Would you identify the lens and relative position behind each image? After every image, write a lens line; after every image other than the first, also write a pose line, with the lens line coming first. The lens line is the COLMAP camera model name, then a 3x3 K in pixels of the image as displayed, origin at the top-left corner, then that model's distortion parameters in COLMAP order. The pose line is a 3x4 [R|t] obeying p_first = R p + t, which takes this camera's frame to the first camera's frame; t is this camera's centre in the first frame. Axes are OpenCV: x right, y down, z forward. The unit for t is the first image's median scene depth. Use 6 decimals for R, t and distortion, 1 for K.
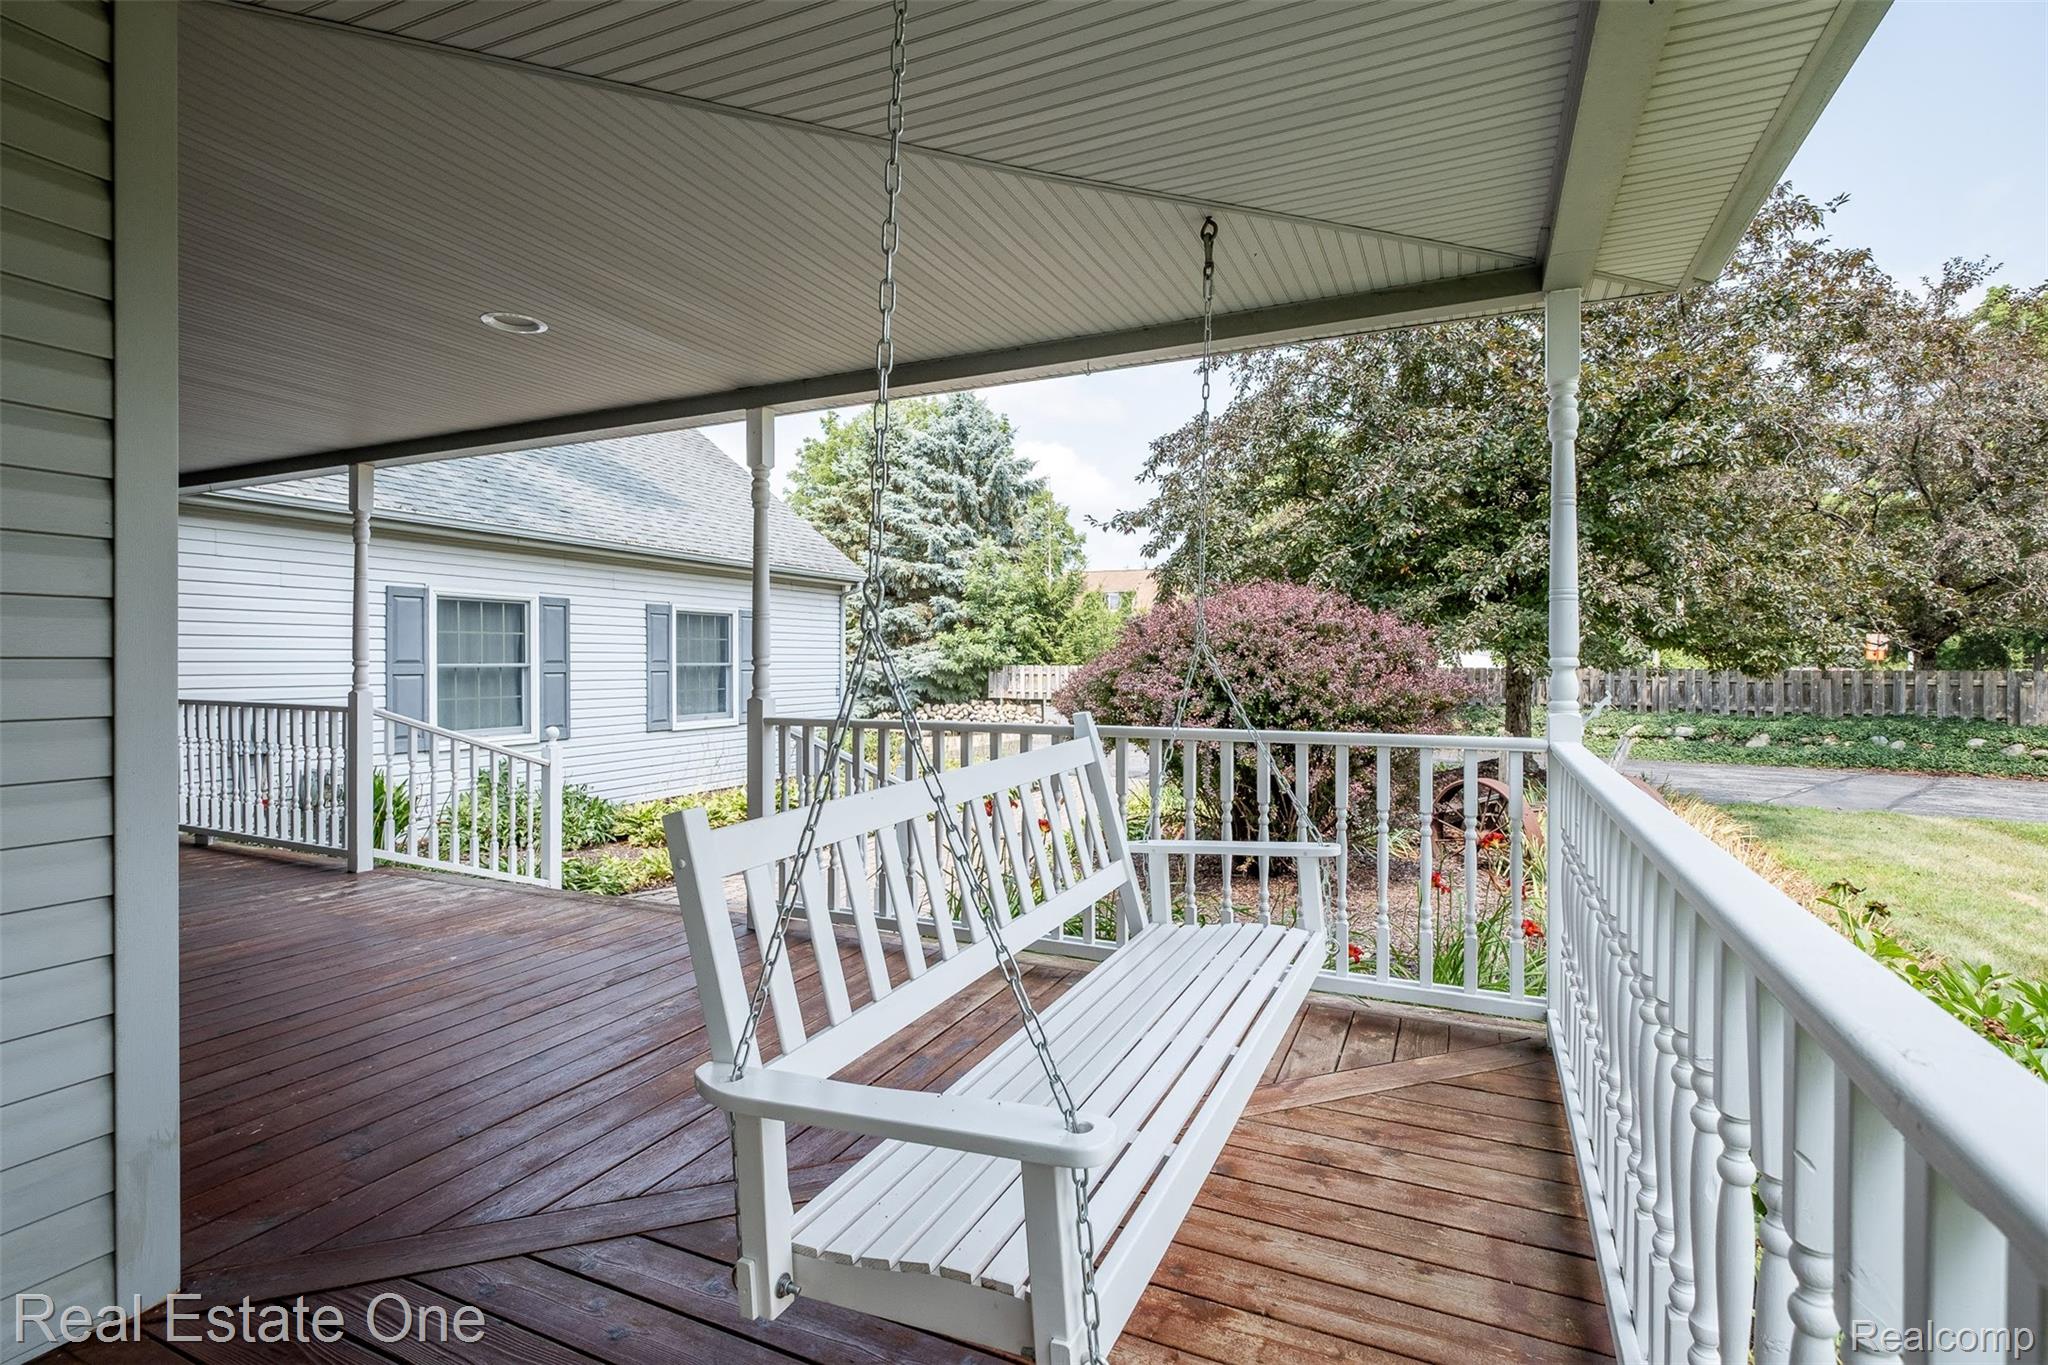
lens RADIAL K [[958.5, 0, 1015.5], [0, 958.5, 681.0], [0, 0, 1]] dist [-0.007219, -0.001179]
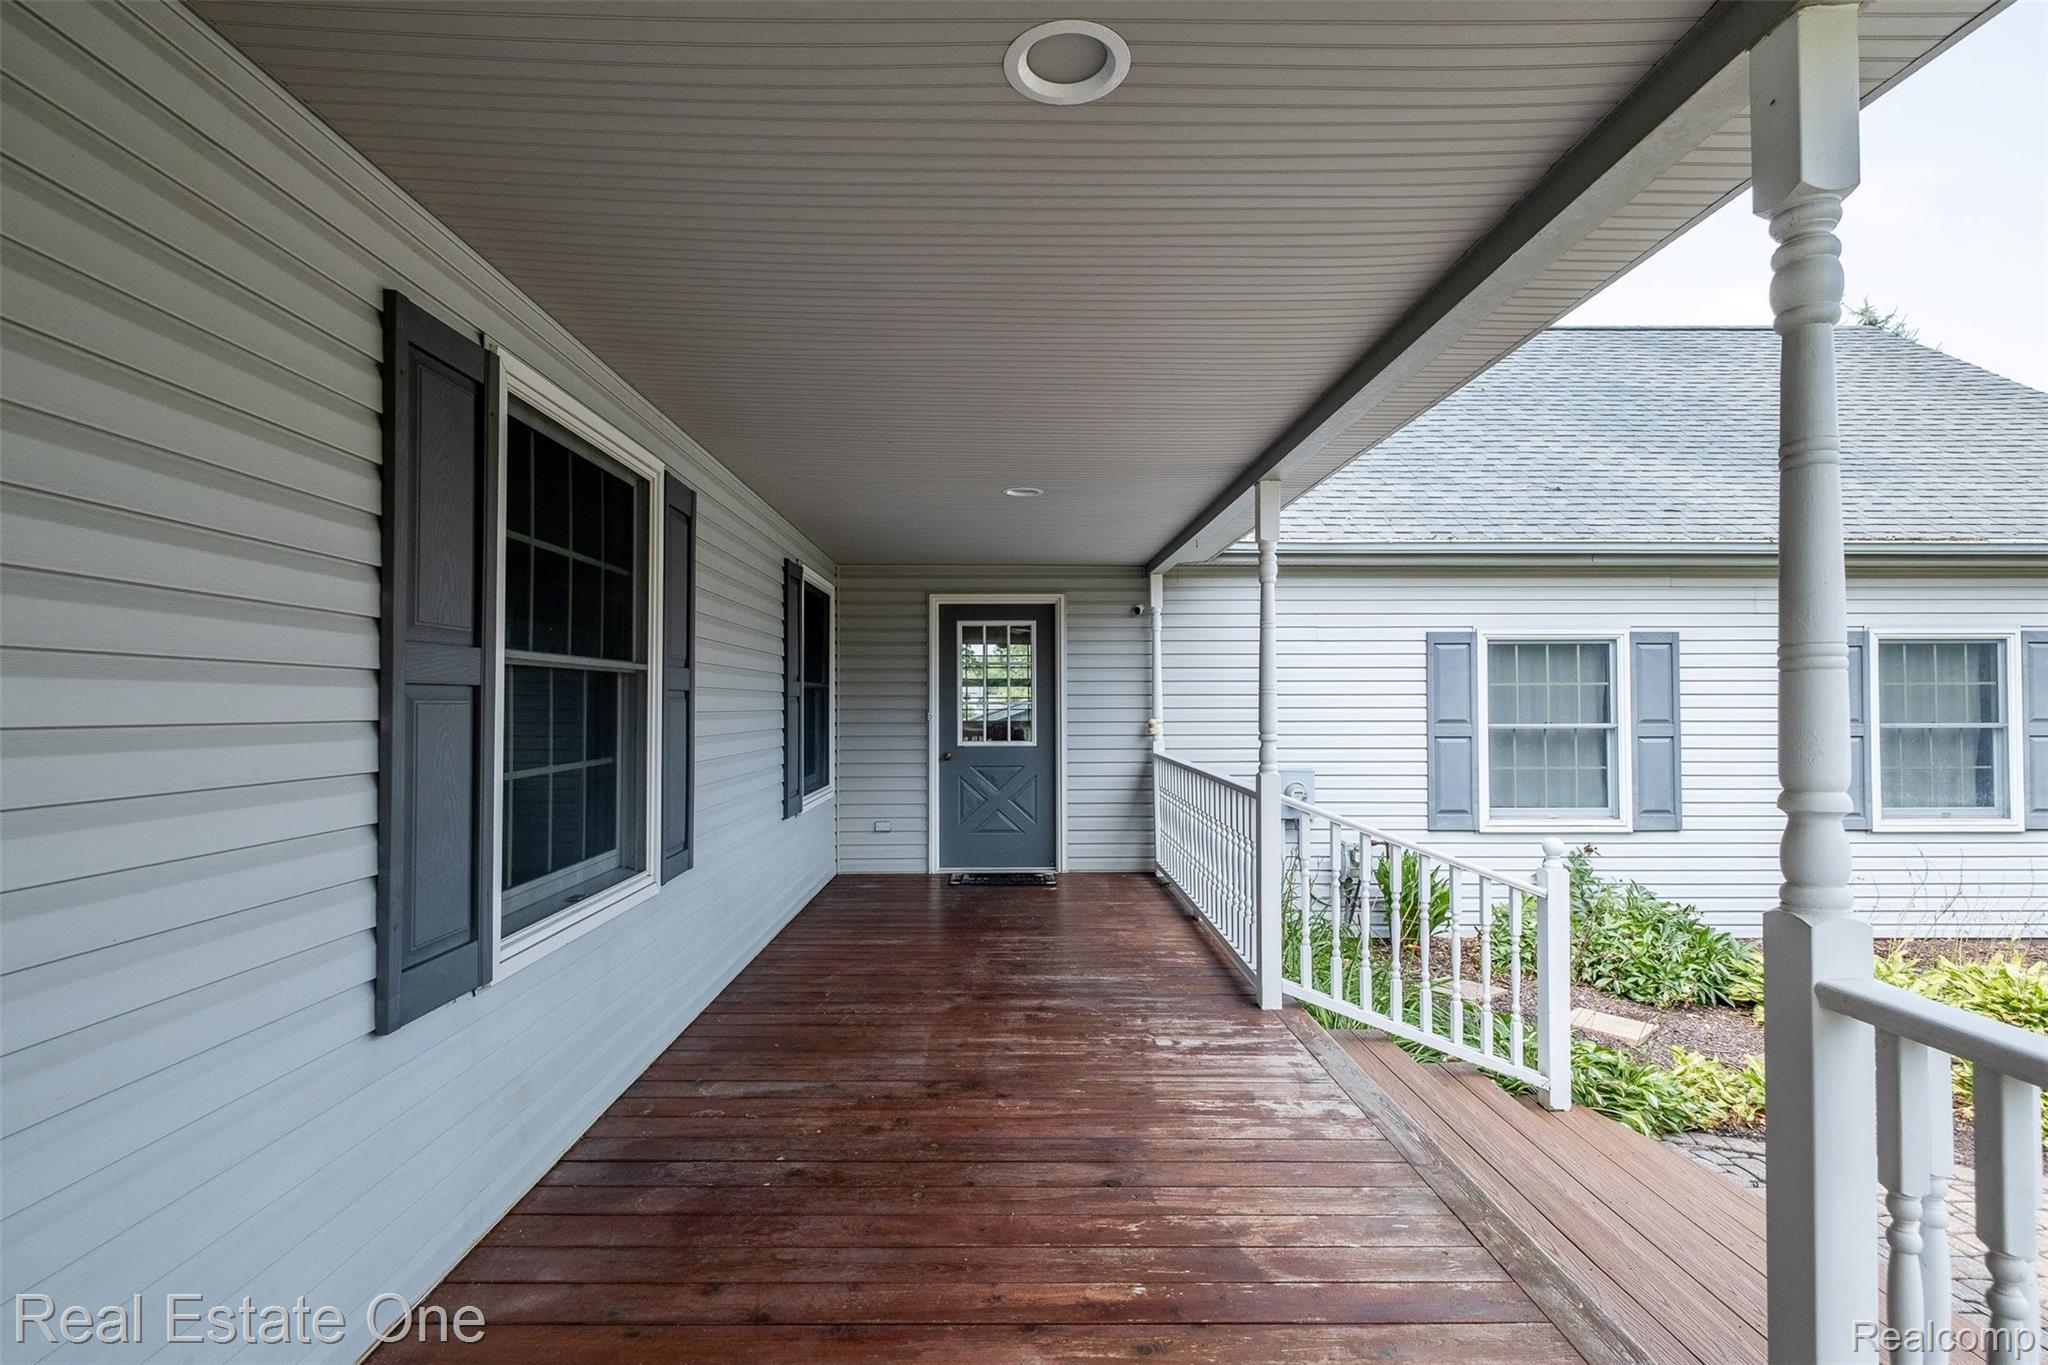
lens RADIAL K [[958.5, 0, 1015.5], [0, 958.5, 681.0], [0, 0, 1]] dist [-0.007219, -0.001179]
pose [[0.423528, -0.020860, -0.905643, -0.038077], [-0.016770, 0.999383, -0.030862, -0.021134], [0.905728, 0.028259, 0.422917, 0.275253]]
